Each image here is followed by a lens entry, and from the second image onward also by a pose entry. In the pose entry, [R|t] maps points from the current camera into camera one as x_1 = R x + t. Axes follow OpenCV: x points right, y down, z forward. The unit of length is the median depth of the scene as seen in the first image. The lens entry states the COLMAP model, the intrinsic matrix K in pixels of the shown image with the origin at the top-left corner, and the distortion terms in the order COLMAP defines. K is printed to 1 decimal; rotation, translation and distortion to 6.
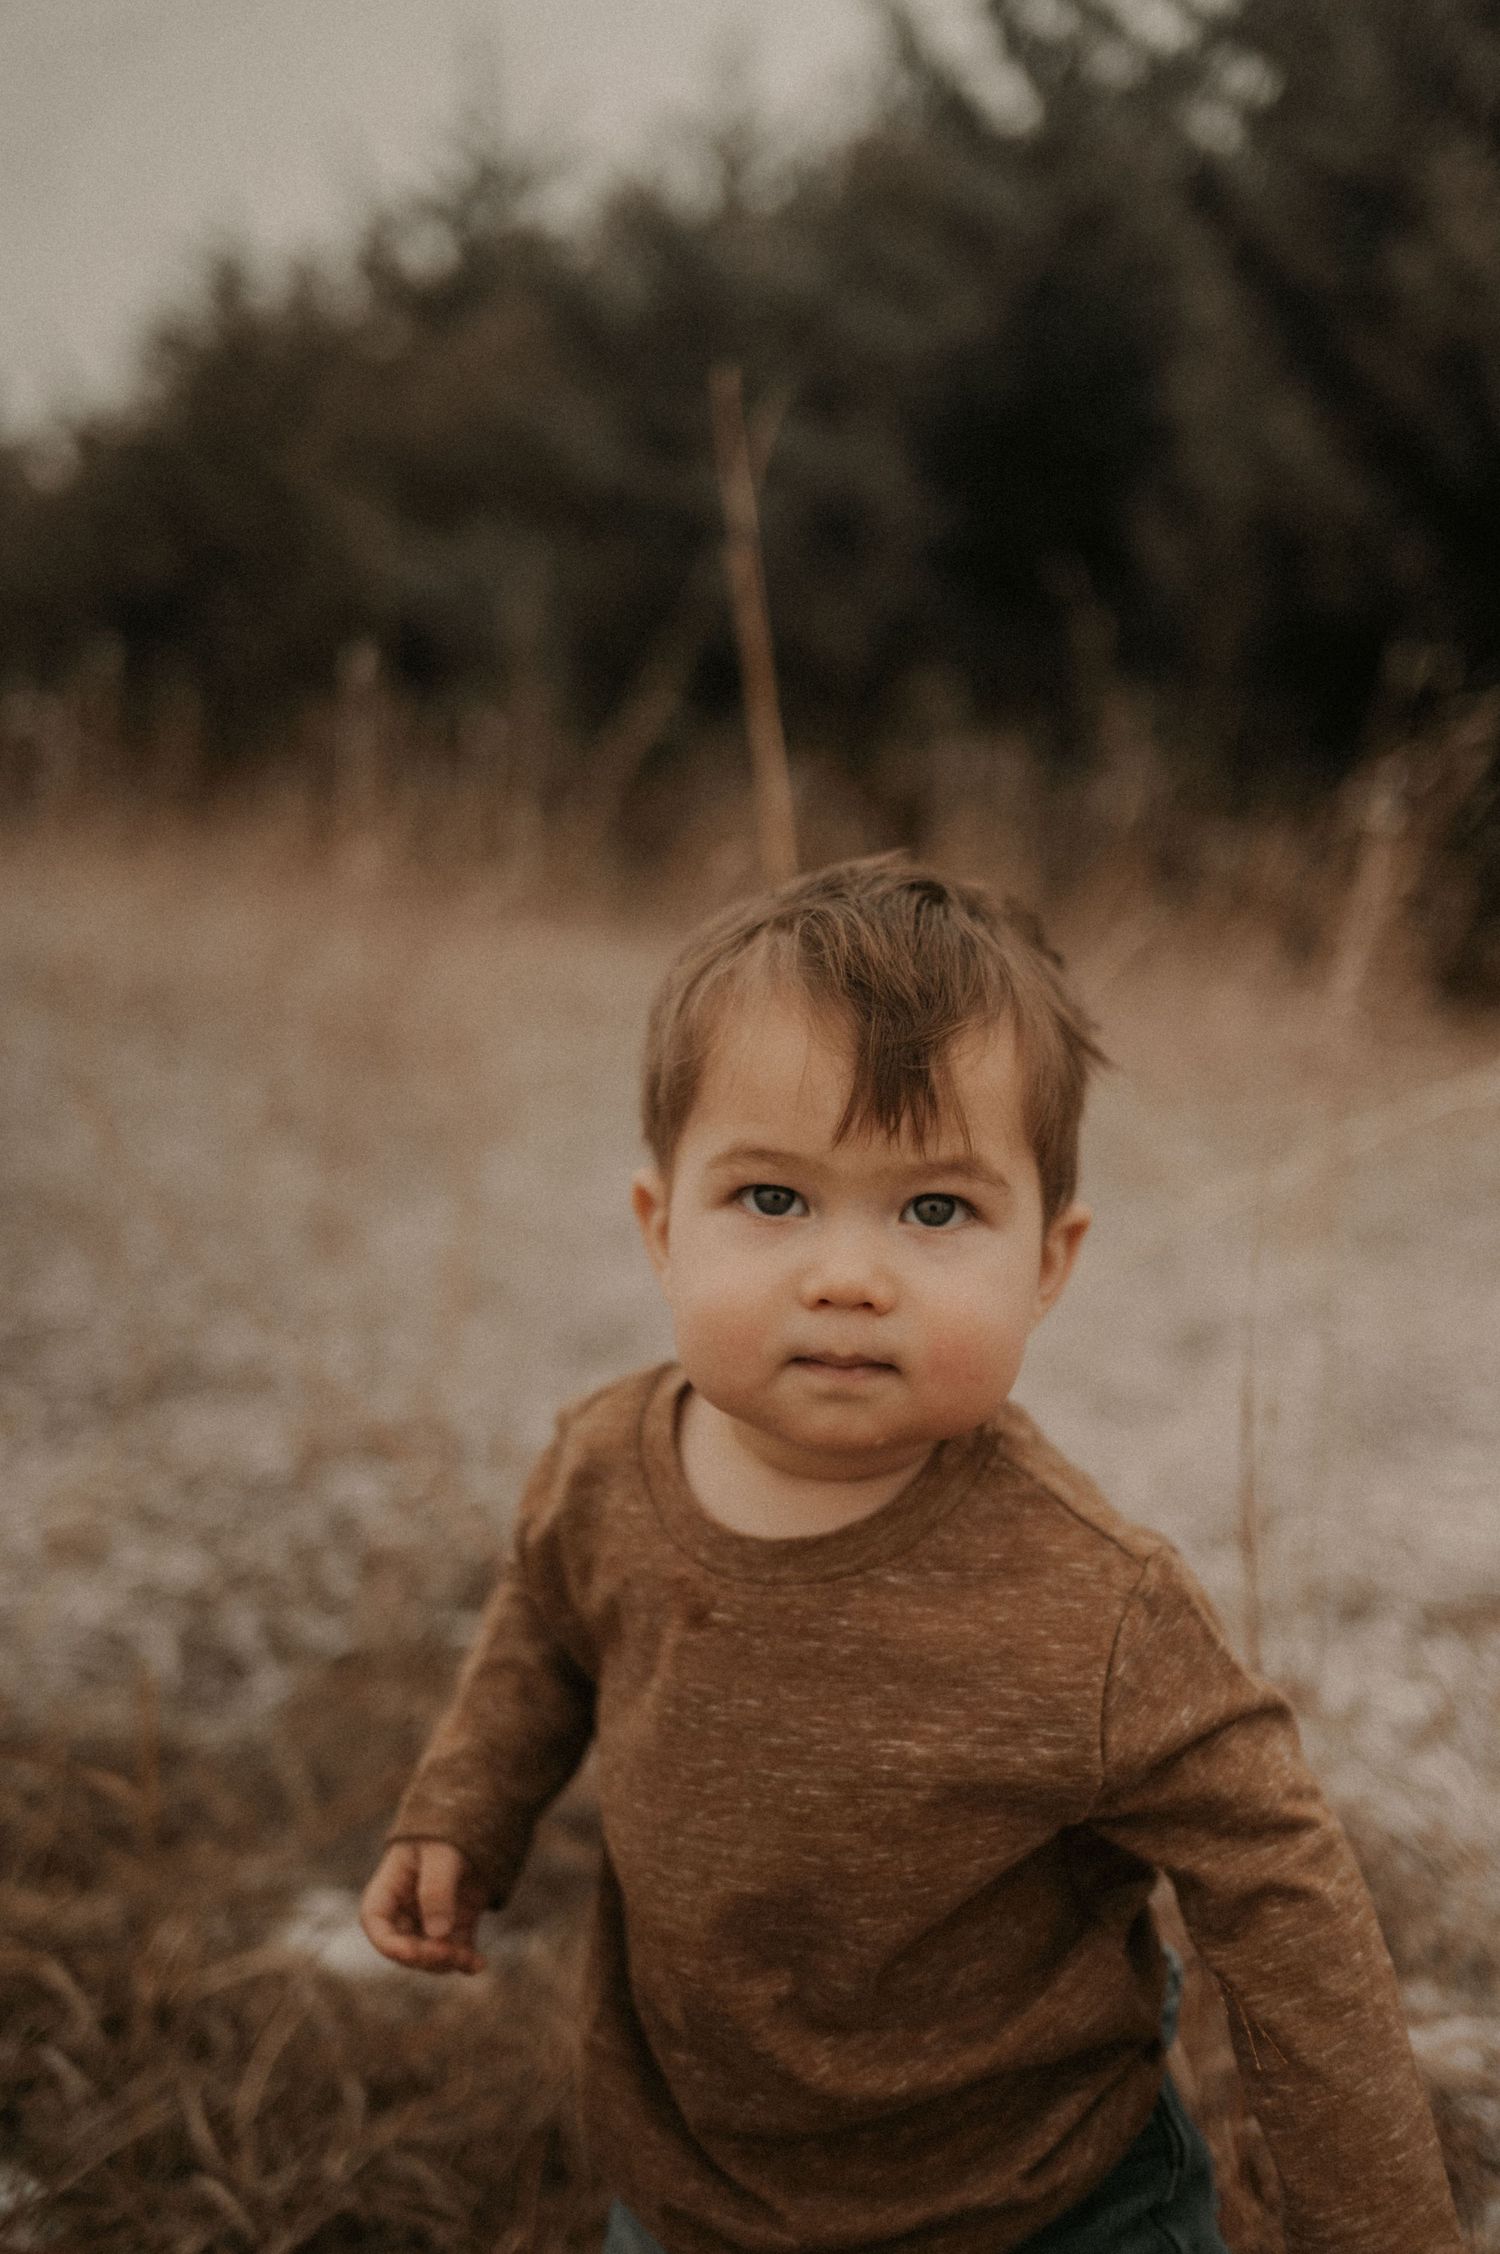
lens RADIAL K [[2576.4, 0, 739.6], [0, 2576.4, 1123.1], [0, 0, 1]] dist [-0.012378, 0.019469]
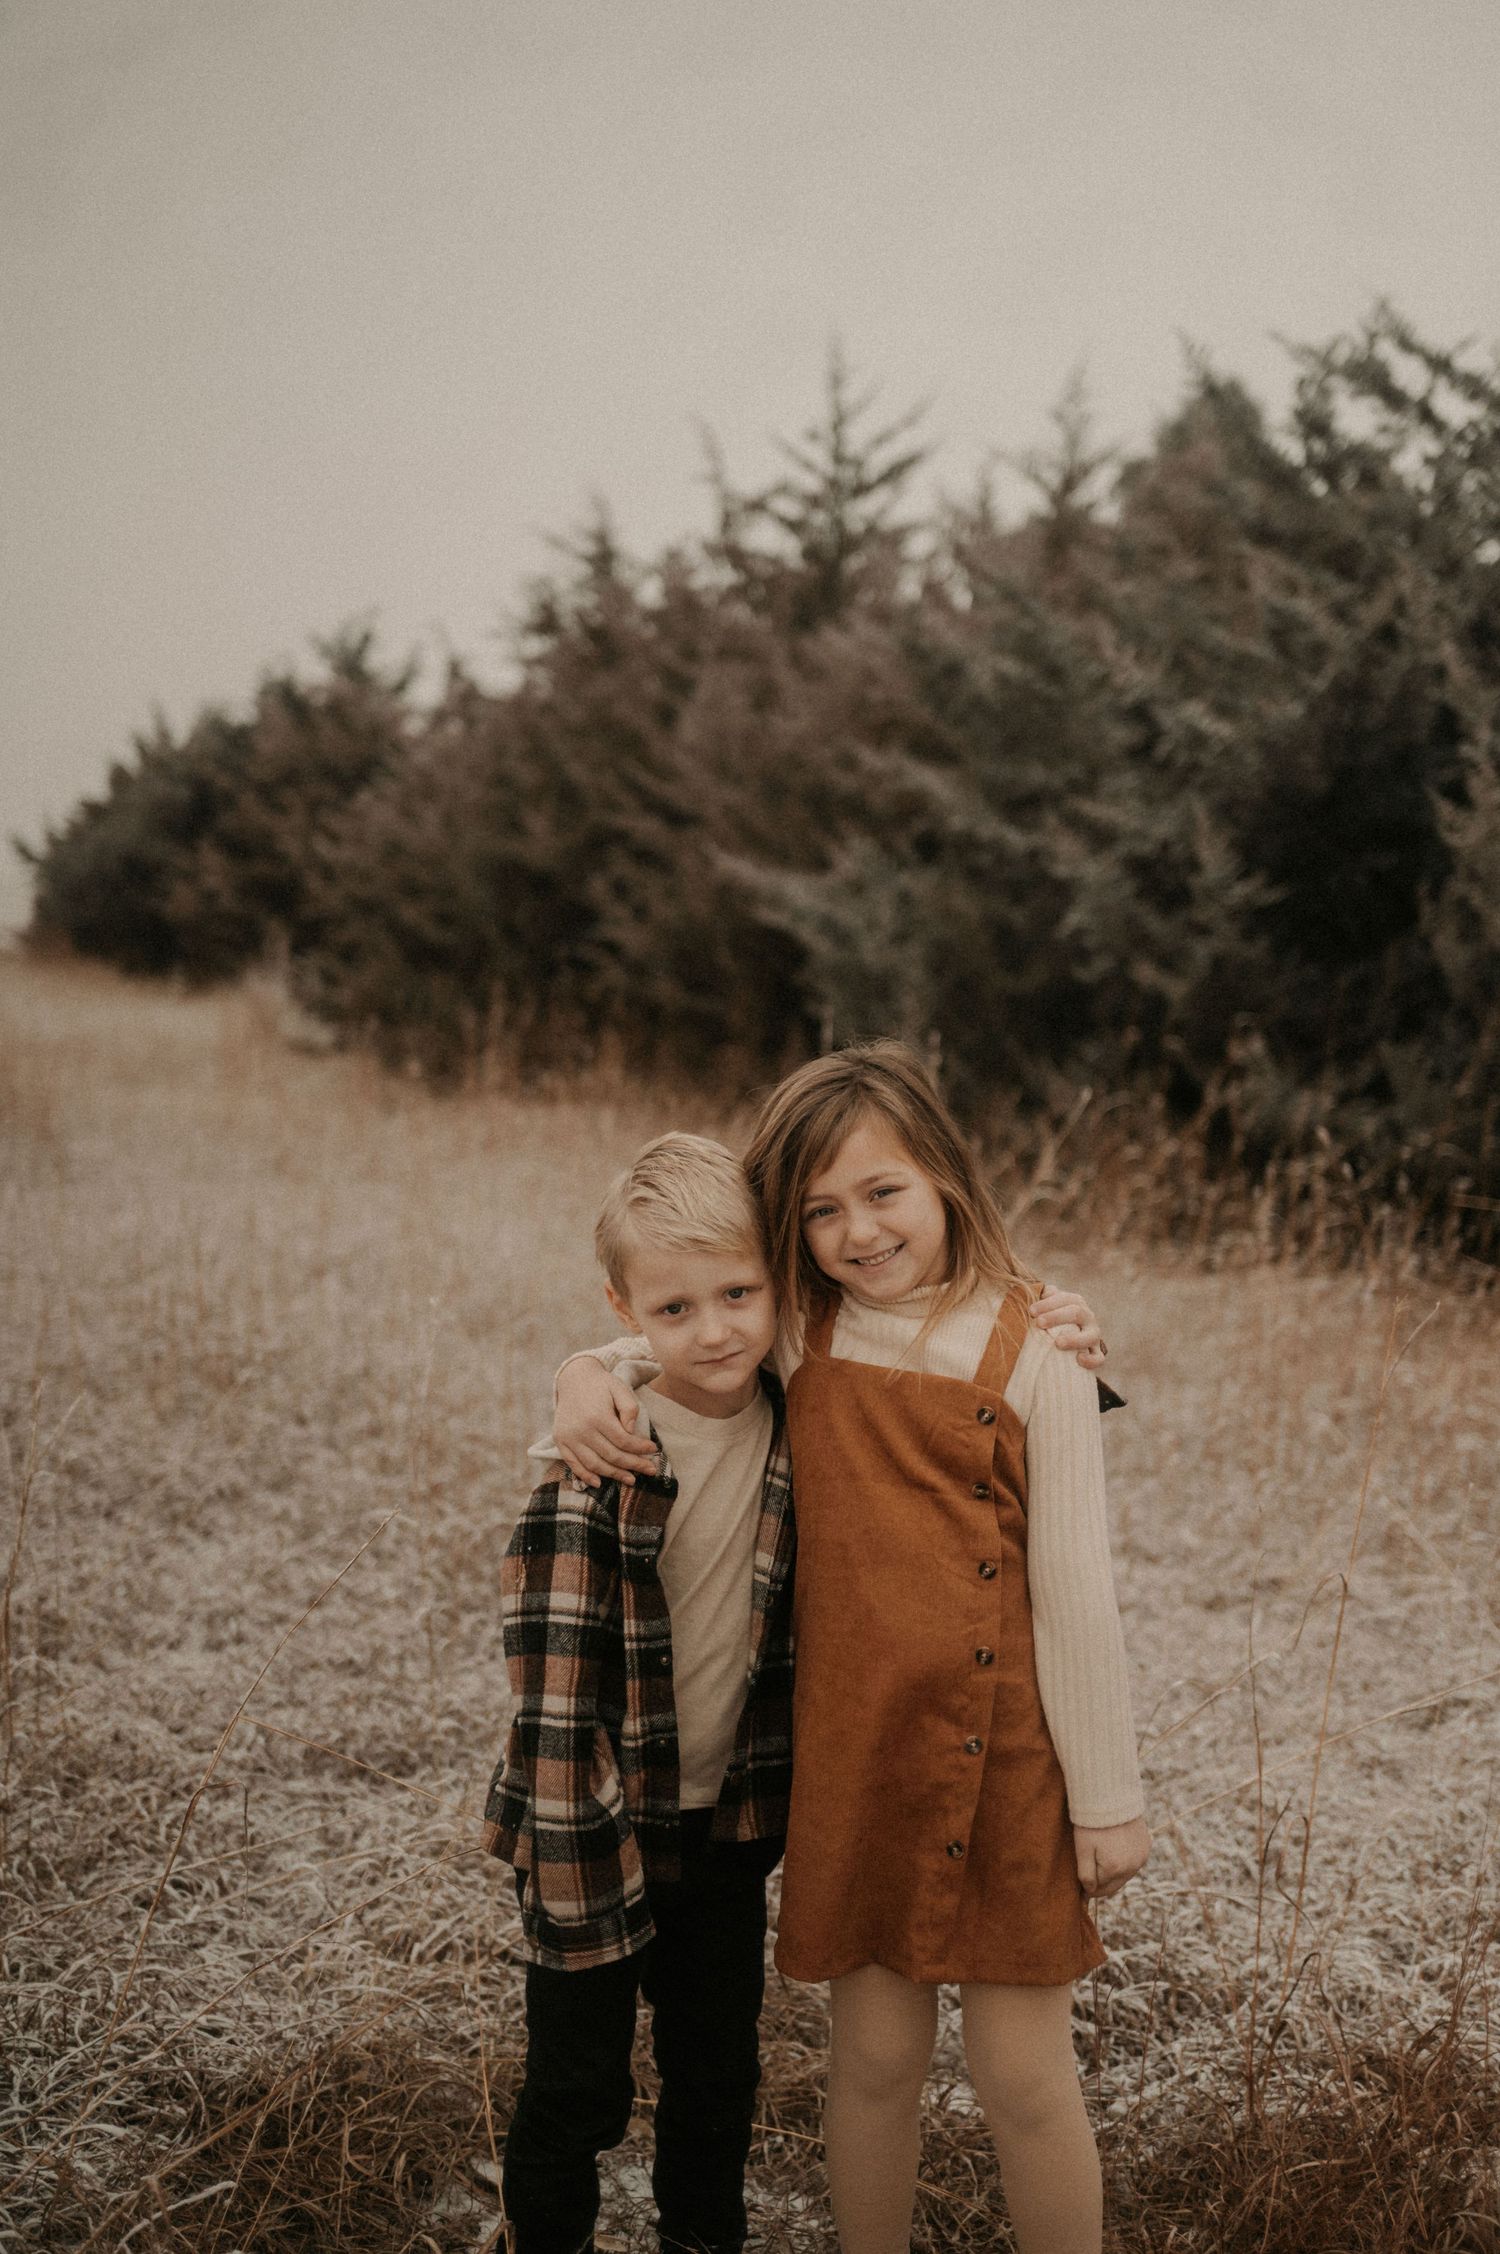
lens RADIAL K [[2582.6, 0, 741.8], [0, 2582.6, 1119.6], [0, 0, 1]] dist [0.001959, 0.020812]
pose [[0.992604, 0.007922, -0.121141, -0.010061], [-0.016231, 0.997570, -0.067755, -0.045882], [0.120310, 0.069221, 0.990320, -0.170267]]
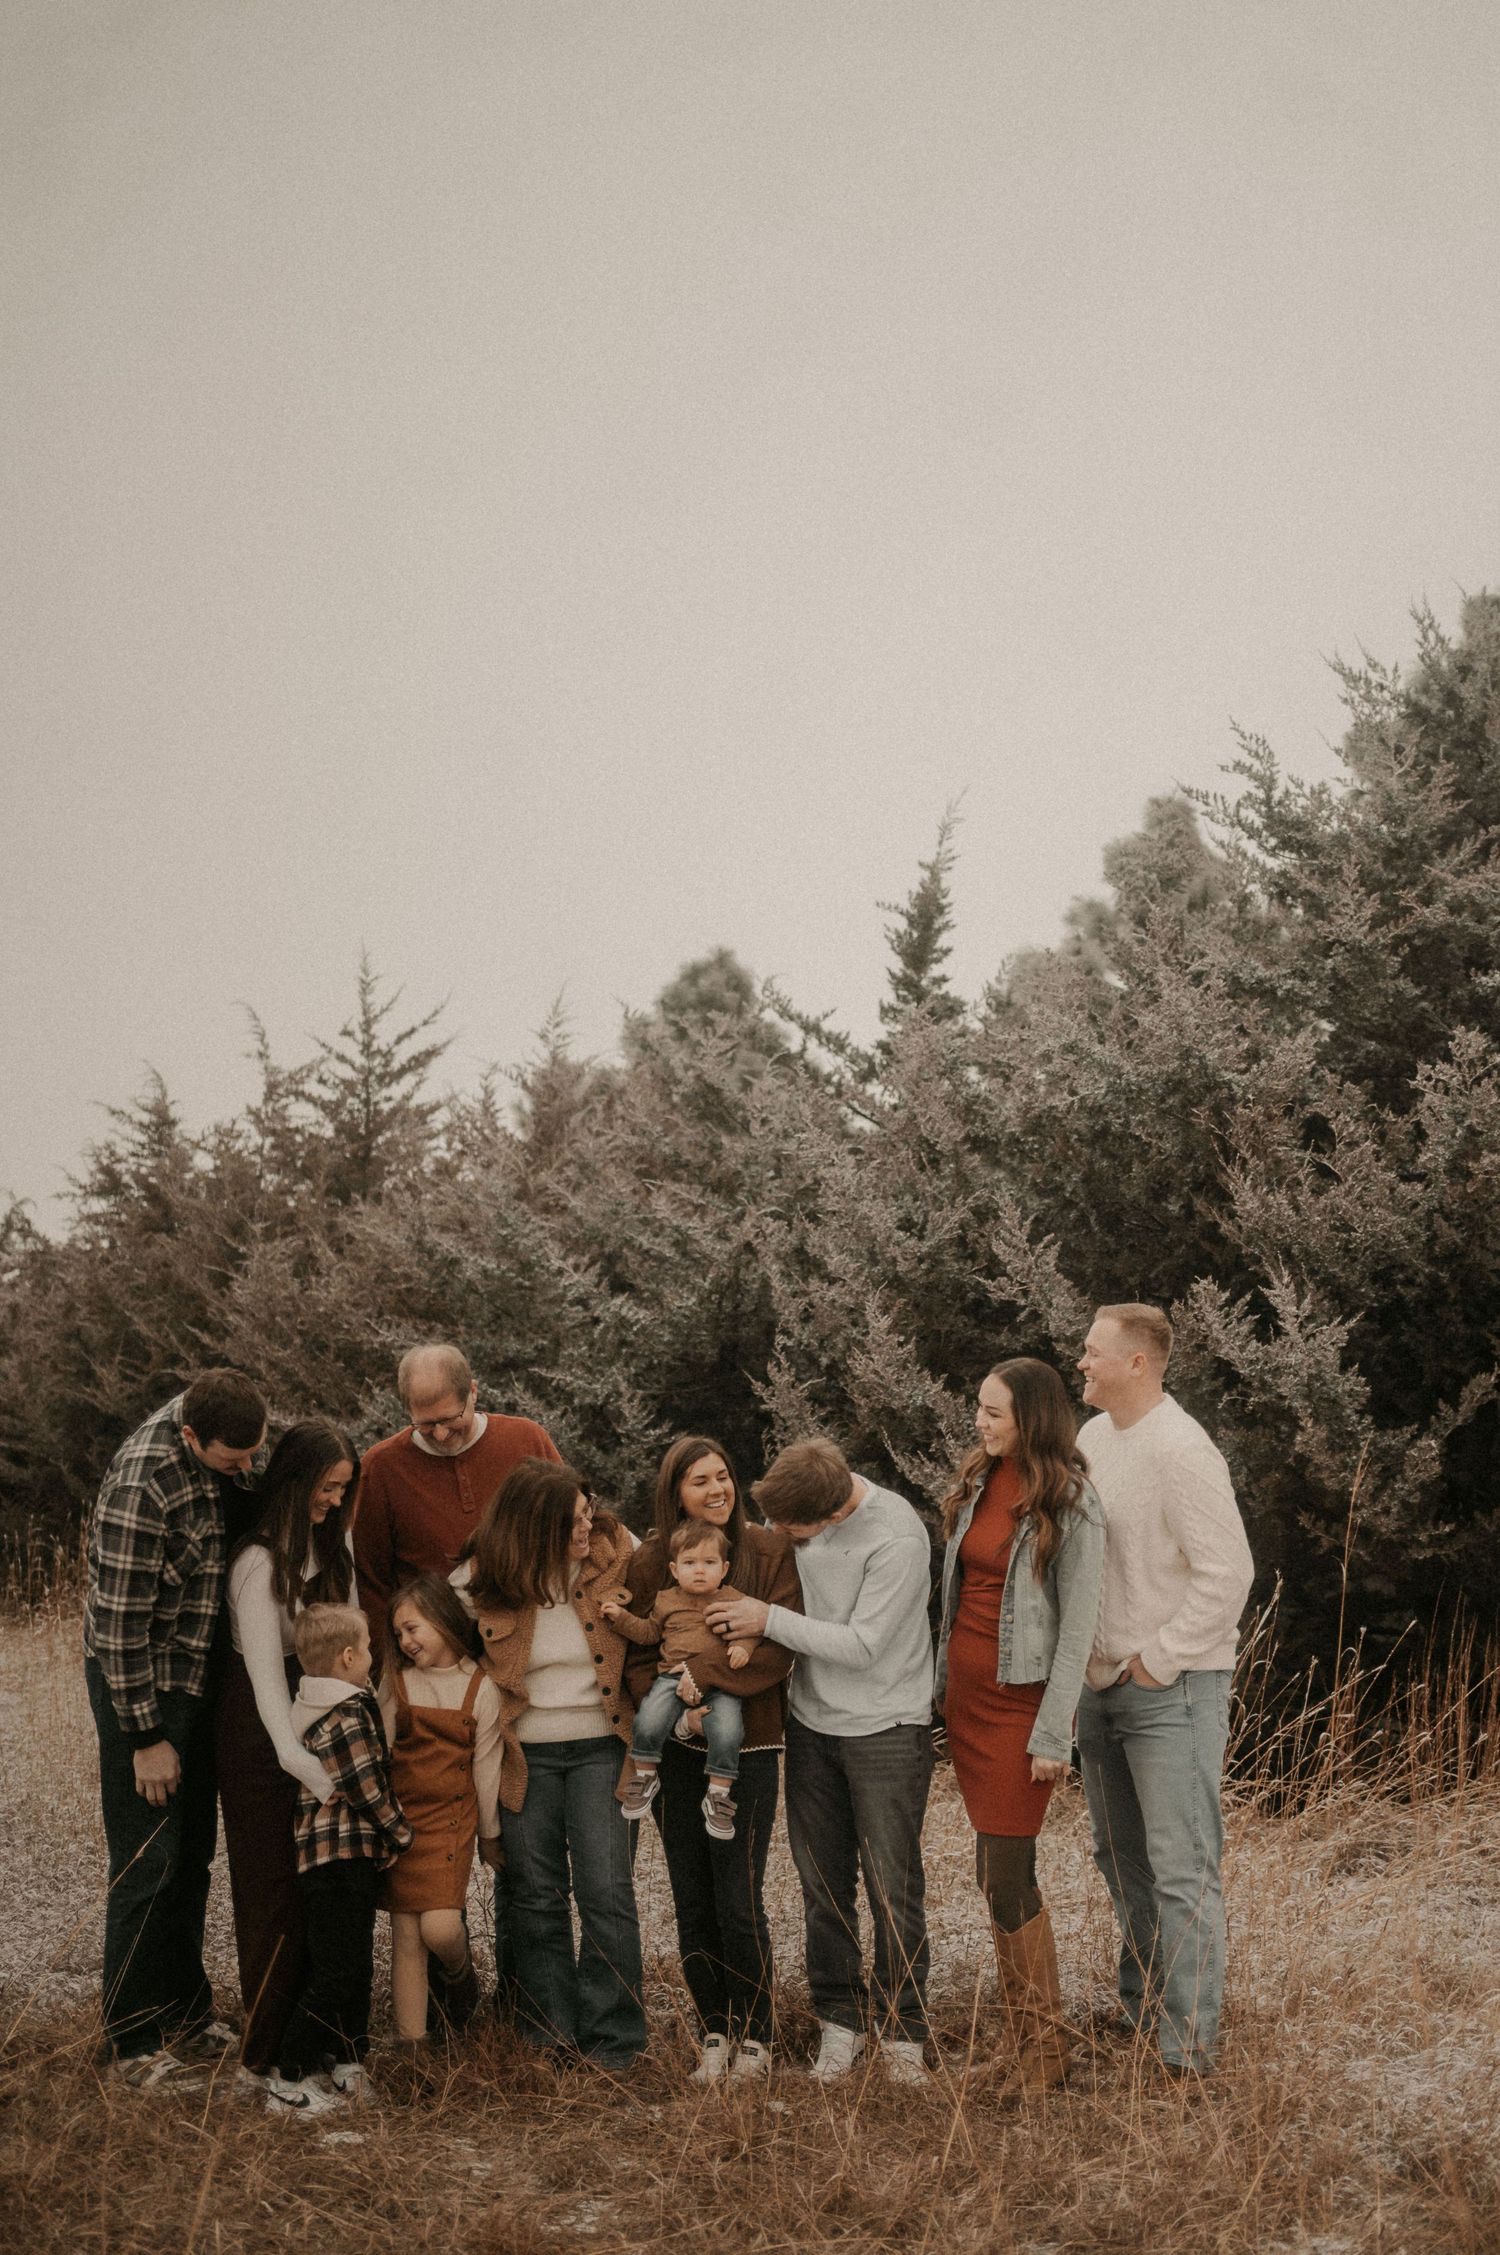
lens RADIAL K [[2626.8, 0, 755.3], [0, 2626.8, 1136.2], [0, 0, 1]] dist [-0.000596, 0.028697]
pose [[0.998107, -0.027647, 0.054940, 0.046445], [0.040442, 0.968021, -0.247586, -0.006064], [-0.046338, 0.249339, 0.967307, -0.602823]]
